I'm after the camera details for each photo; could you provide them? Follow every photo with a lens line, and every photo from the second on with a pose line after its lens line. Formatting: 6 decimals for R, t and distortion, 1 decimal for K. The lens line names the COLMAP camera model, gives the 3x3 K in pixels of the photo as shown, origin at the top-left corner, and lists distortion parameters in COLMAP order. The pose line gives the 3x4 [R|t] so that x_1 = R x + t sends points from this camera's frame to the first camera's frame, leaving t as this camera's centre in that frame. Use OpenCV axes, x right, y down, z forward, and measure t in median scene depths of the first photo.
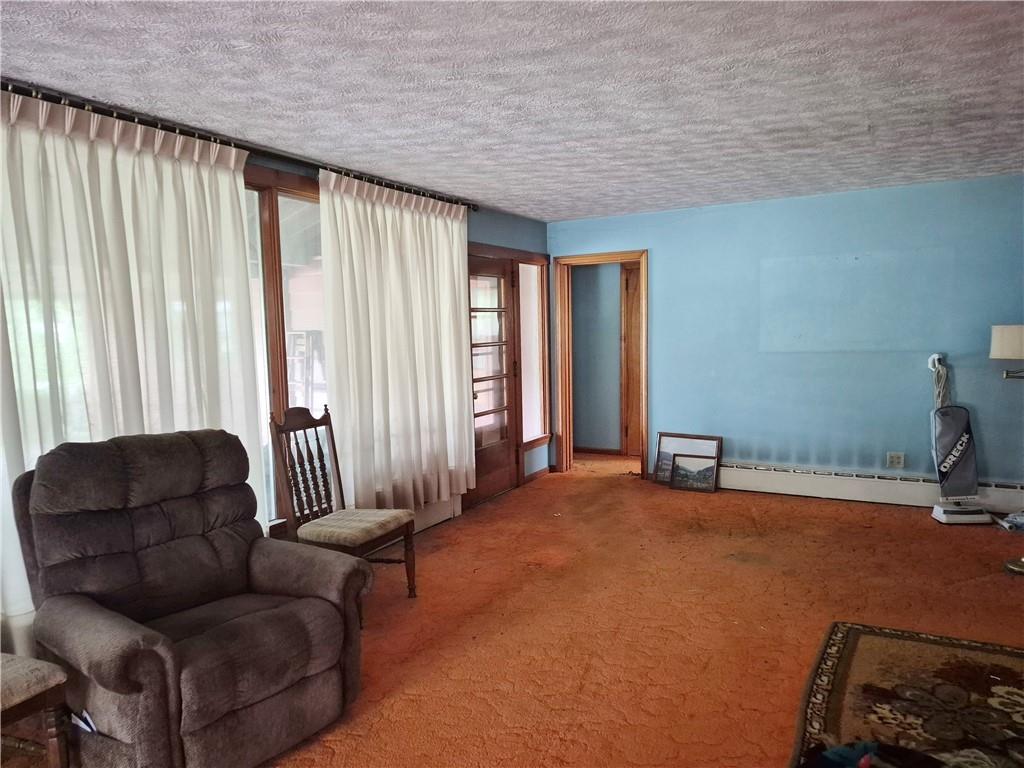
lens RADIAL K [[709.3, 0, 508.4], [0, 709.3, 390.1], [0, 0, 1]] dist [0.079827, -0.096469]
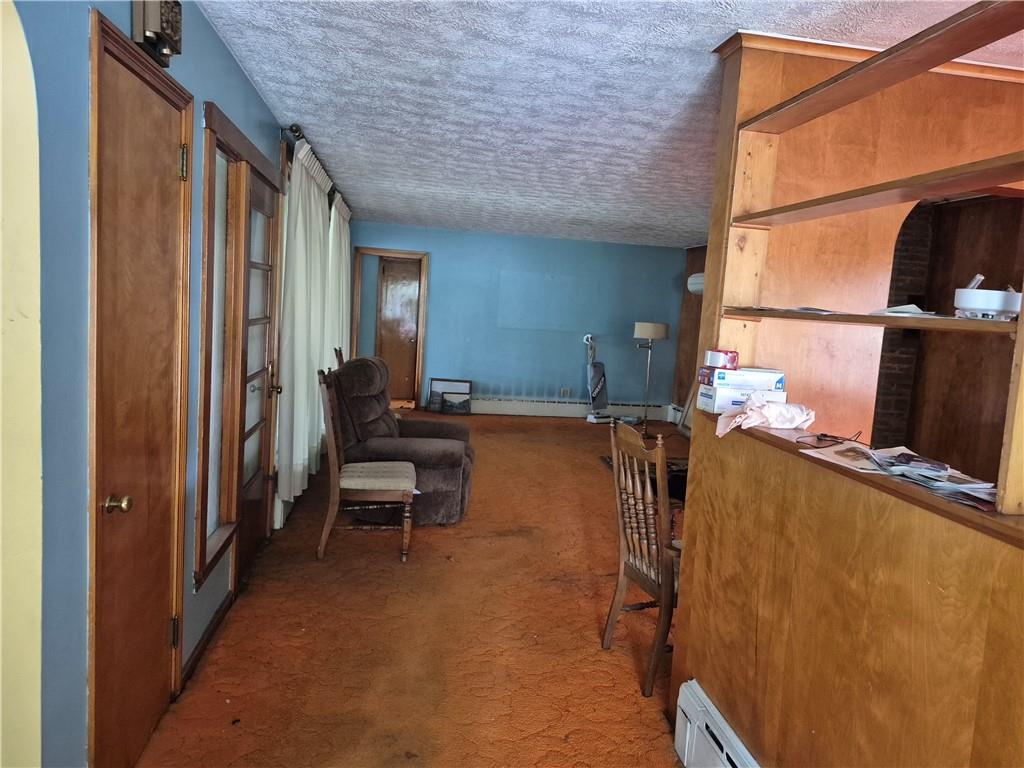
lens RADIAL K [[709.3, 0, 508.4], [0, 709.3, 390.1], [0, 0, 1]] dist [0.079827, -0.096469]
pose [[0.764501, 0.000298, 0.644623, -0.752671], [-0.028414, 0.999044, 0.033237, 0.038543], [-0.643996, -0.043726, 0.763778, -0.277009]]
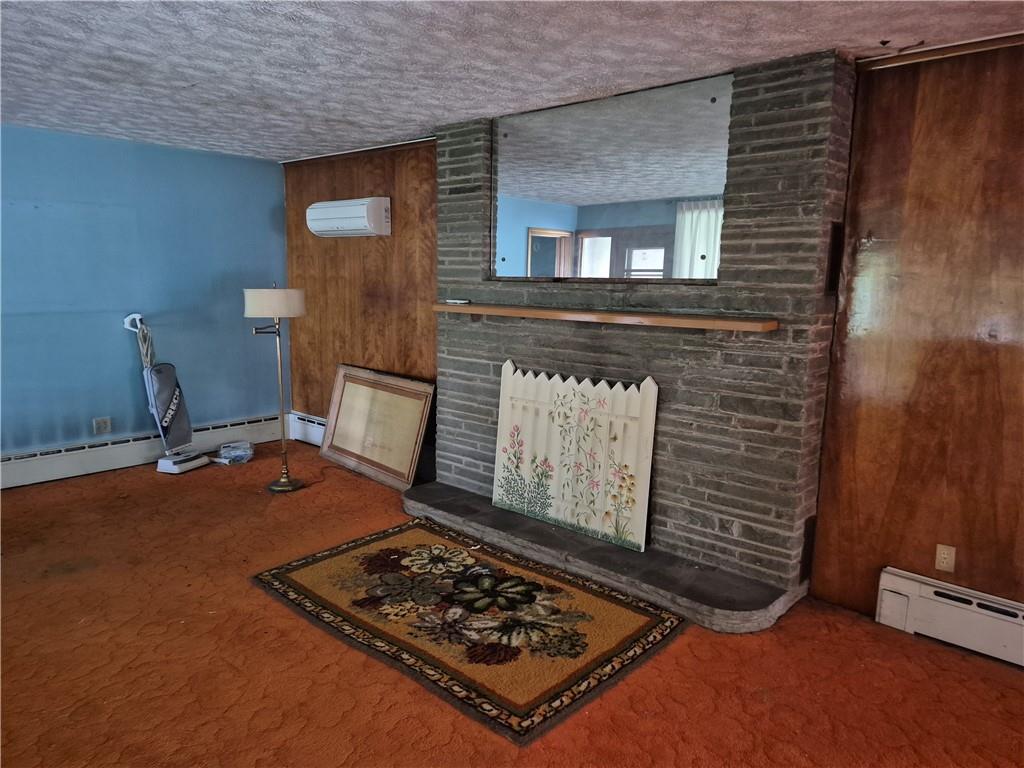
lens RADIAL K [[709.3, 0, 508.4], [0, 709.3, 390.1], [0, 0, 1]] dist [0.079827, -0.096469]
pose [[0.200937, -0.125573, 0.971522, -0.297031], [0.066346, 0.991217, 0.114396, -0.024961], [-0.977355, 0.041470, 0.207503, 0.283386]]
